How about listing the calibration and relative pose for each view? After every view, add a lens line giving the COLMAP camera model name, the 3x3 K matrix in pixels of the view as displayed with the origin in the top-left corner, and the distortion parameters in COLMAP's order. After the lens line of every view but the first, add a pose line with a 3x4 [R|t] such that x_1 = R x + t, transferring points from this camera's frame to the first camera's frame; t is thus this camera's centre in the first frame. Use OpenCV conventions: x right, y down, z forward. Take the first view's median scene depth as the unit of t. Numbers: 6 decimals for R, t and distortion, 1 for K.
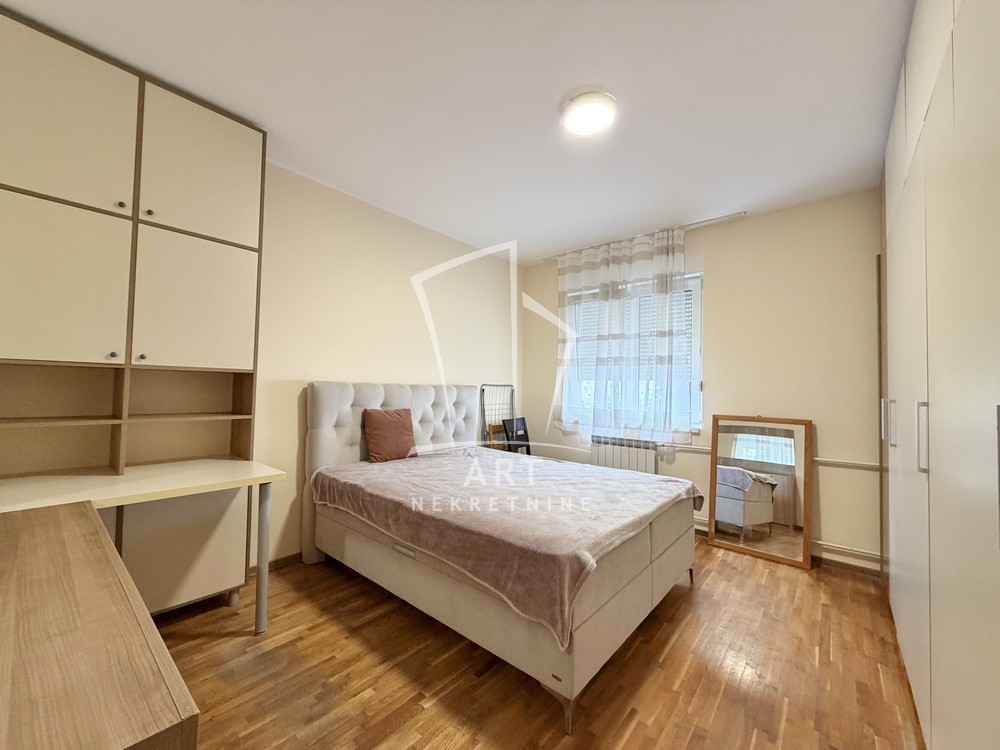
lens RADIAL K [[400.2, 0, 500.0], [0, 400.2, 375.0], [0, 0, 1]] dist [0.000635, -0.000092]
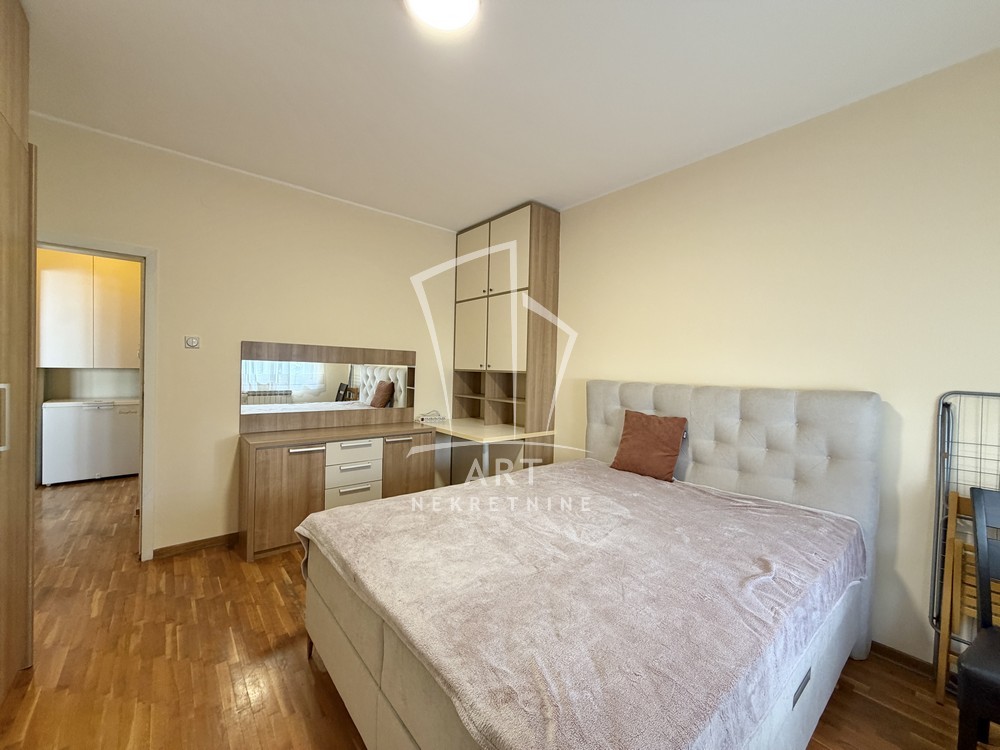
lens RADIAL K [[400.2, 0, 500.0], [0, 400.2, 375.0], [0, 0, 1]] dist [0.000635, -0.000092]
pose [[-0.171668, -0.000997, -0.985154, 0.511735], [0.010843, 0.999937, -0.002901, 0.002176], [0.985095, -0.011180, -0.171646, 0.703447]]
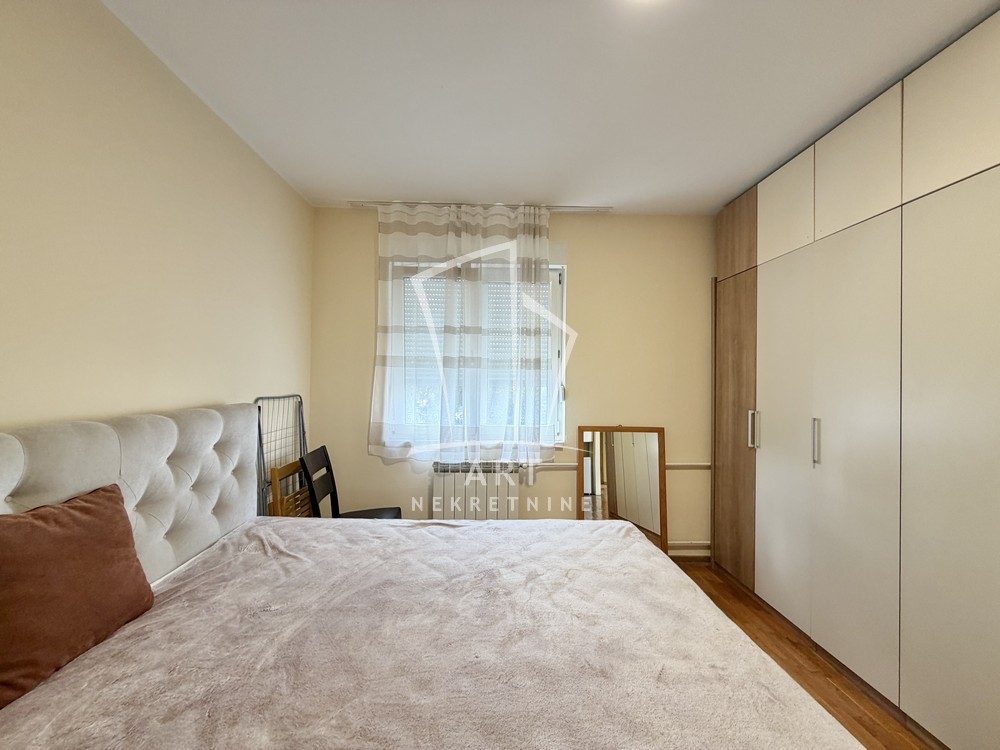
lens RADIAL K [[400.2, 0, 500.0], [0, 400.2, 375.0], [0, 0, 1]] dist [0.000635, -0.000092]
pose [[0.748339, -0.005859, 0.663290, -0.182117], [-0.019705, 0.999323, 0.031058, -0.037590], [-0.663023, -0.036312, 0.747717, 0.412676]]
